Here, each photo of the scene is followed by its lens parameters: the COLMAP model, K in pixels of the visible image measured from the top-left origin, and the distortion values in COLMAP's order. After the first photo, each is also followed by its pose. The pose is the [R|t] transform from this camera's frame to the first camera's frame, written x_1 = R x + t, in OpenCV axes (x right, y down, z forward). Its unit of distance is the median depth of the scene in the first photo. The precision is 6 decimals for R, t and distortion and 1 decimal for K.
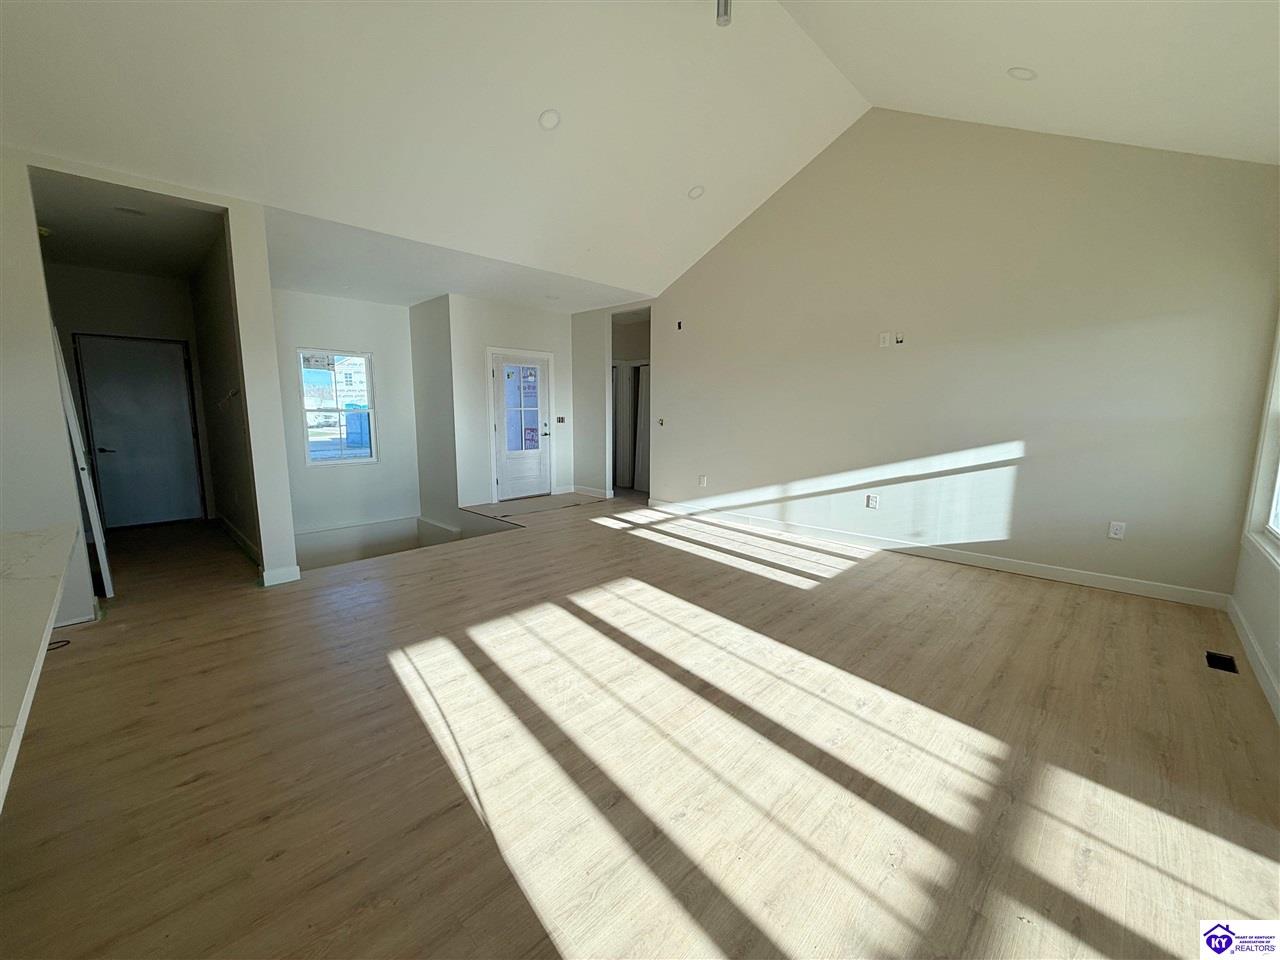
lens RADIAL K [[508.8, 0, 636.8], [0, 508.8, 481.0], [0, 0, 1]] dist [0.000577, 0.000600]
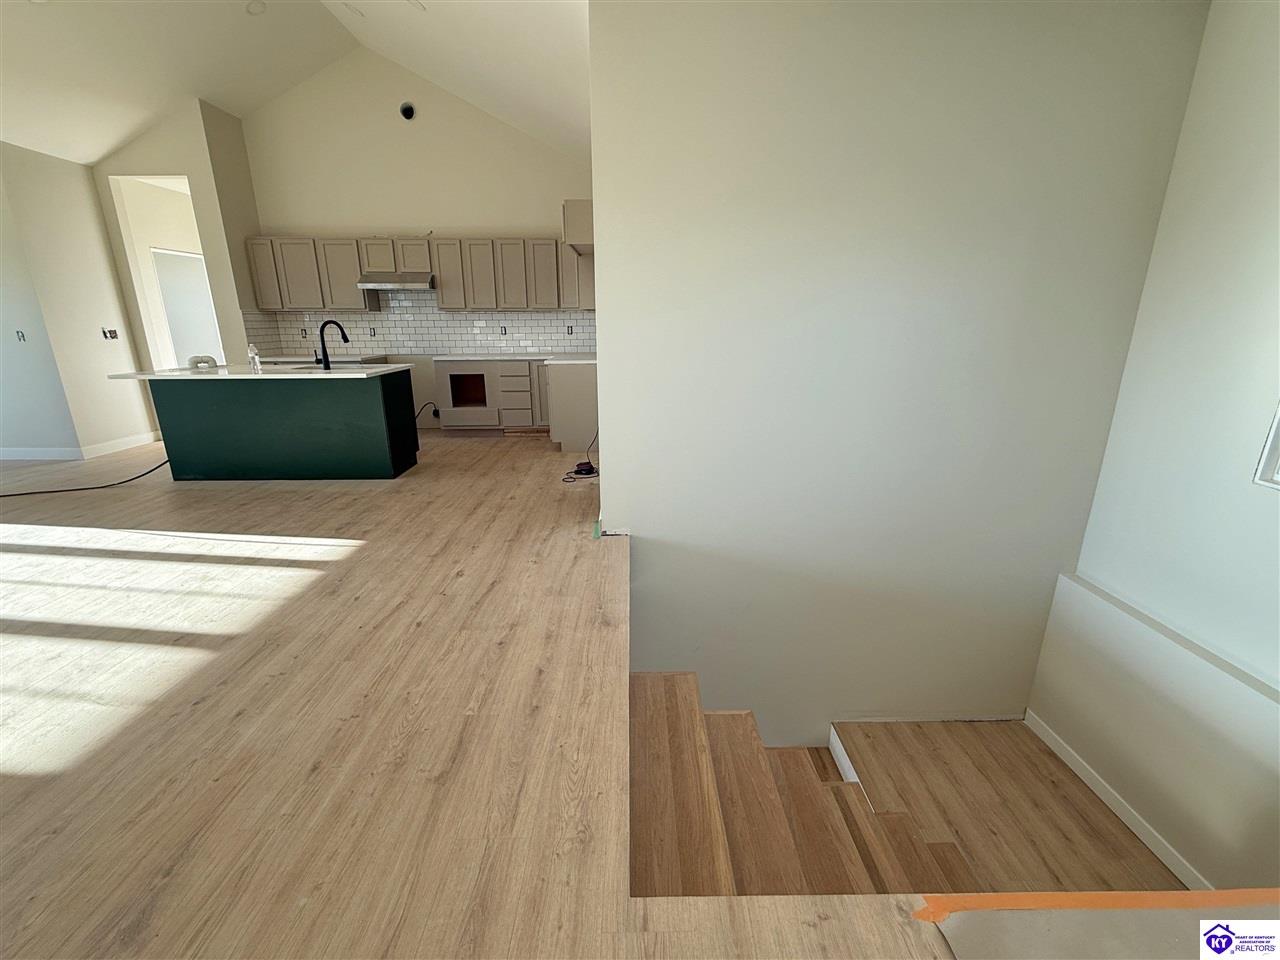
lens RADIAL K [[553.2, 0, 638.8], [0, 553.2, 478.3], [0, 0, 1]] dist [0.000315, -0.000553]
pose [[-0.708553, 0.193036, -0.678741, -0.084197], [-0.100600, 0.924400, 0.367920, -0.121381], [0.698450, 0.328972, -0.635567, 0.899528]]
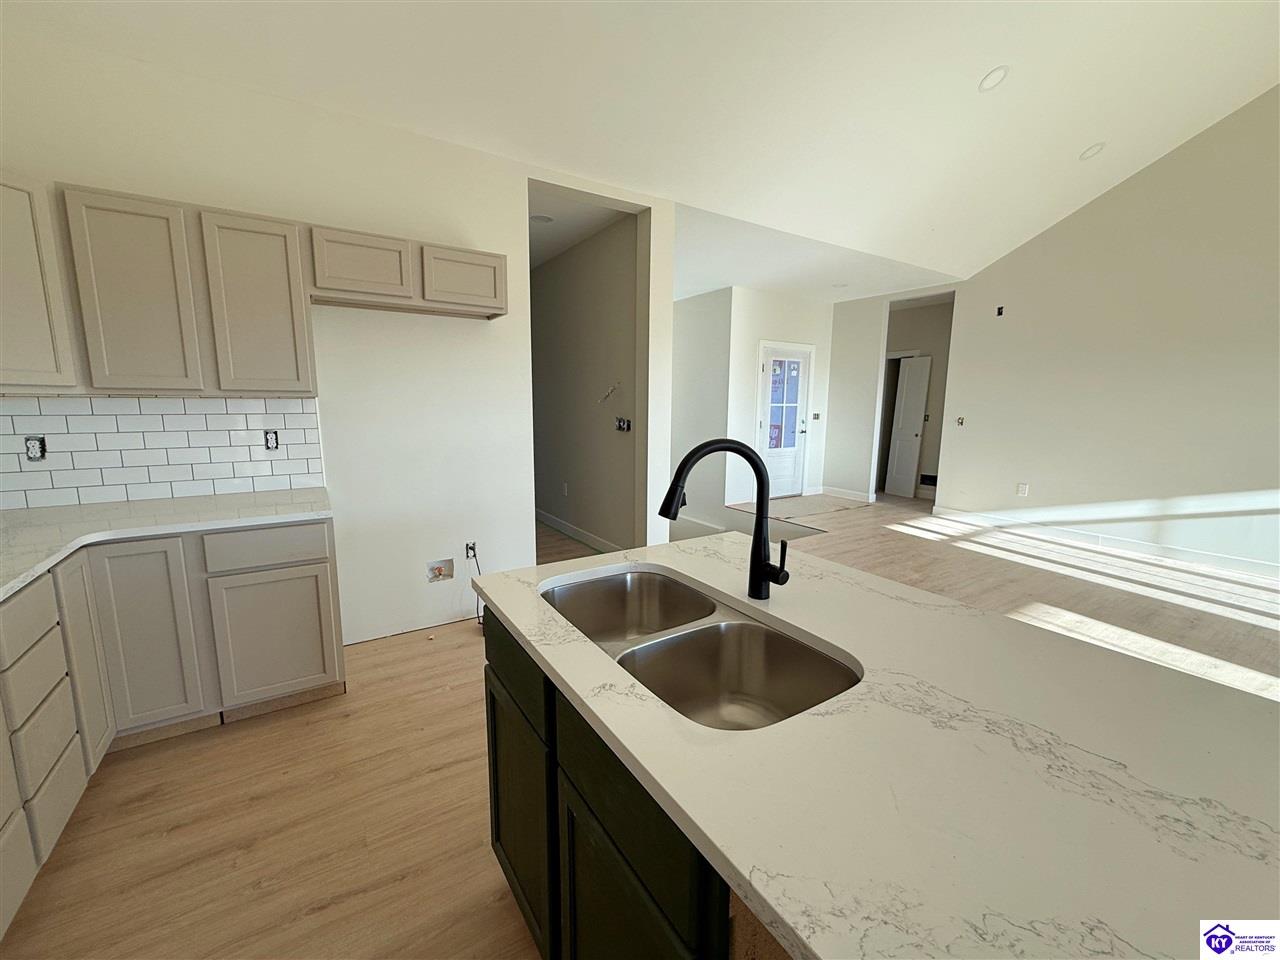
lens RADIAL K [[515.3, 0, 640.0], [0, 515.3, 480.0], [0, 0, 1]] dist [-0.001492, -0.000073]
pose [[0.975583, 0.038470, -0.216237, -0.294055], [-0.036439, 0.999246, 0.013376, -0.004374], [0.216589, -0.005170, 0.976249, -0.001043]]
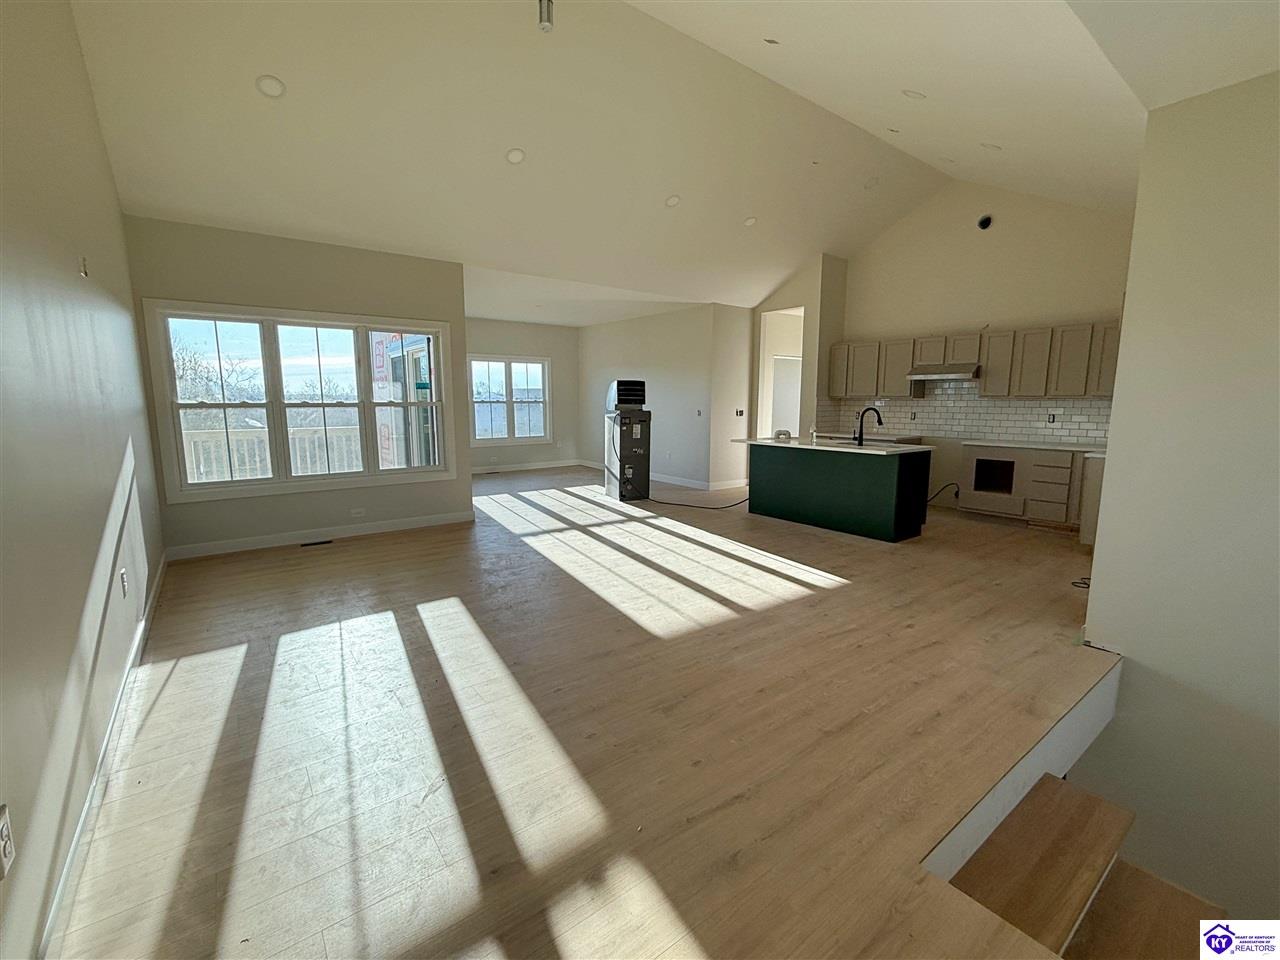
lens RADIAL K [[553.2, 0, 638.8], [0, 553.2, 478.3], [0, 0, 1]] dist [0.000315, -0.000553]
pose [[-0.988267, -0.027130, 0.150309, -0.093020], [0.016182, 0.959961, 0.279666, -0.150045], [-0.151878, 0.278817, -0.948258, 1.021979]]
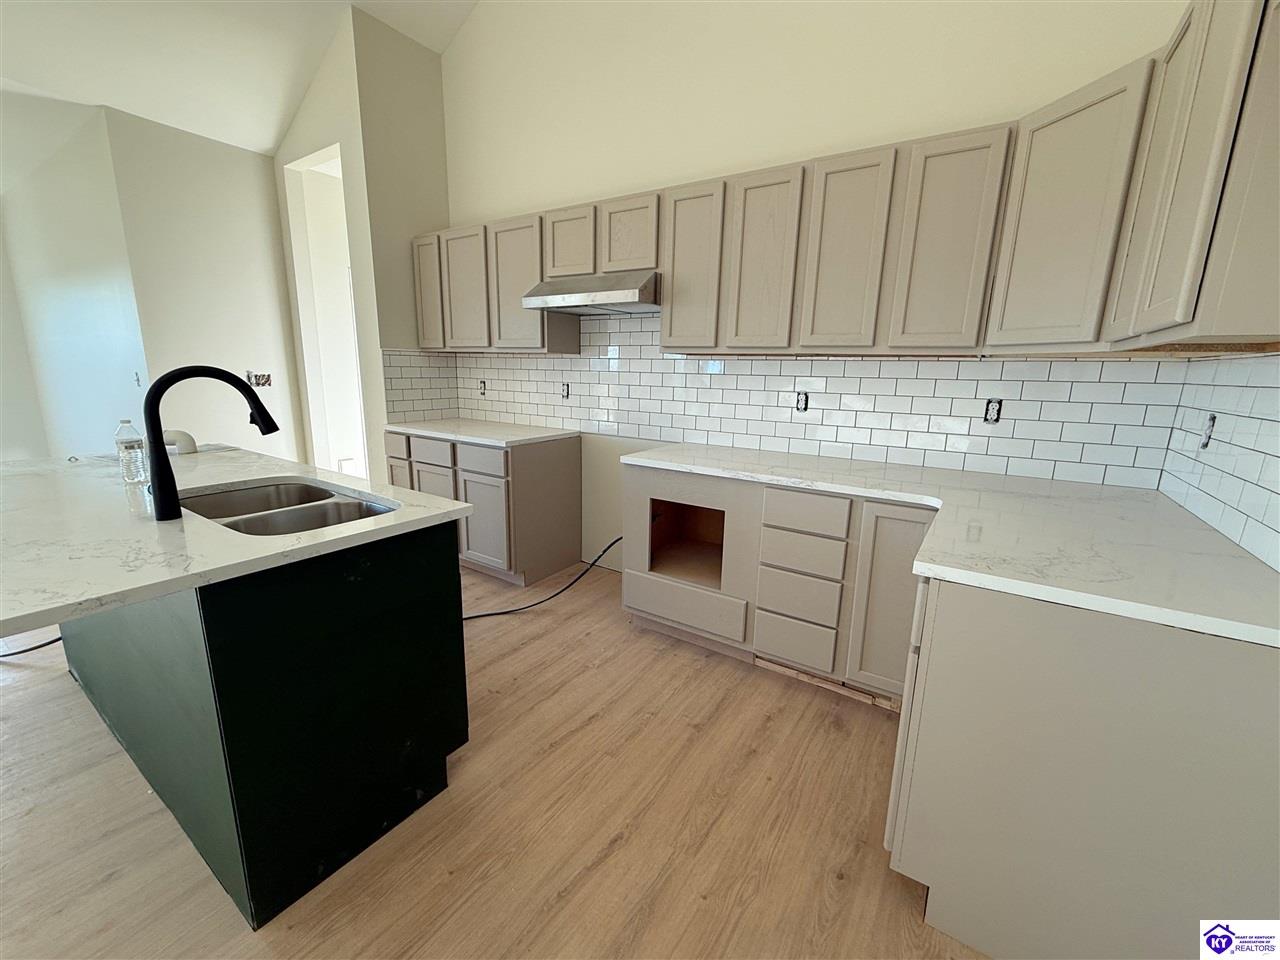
lens RADIAL K [[515.3, 0, 640.0], [0, 515.3, 480.0], [0, 0, 1]] dist [-0.001492, -0.000073]
pose [[-0.982770, 0.013666, -0.184327, -0.429082], [-0.051708, 0.937117, 0.345164, -0.051658], [0.177453, 0.348747, -0.920264, 0.390690]]
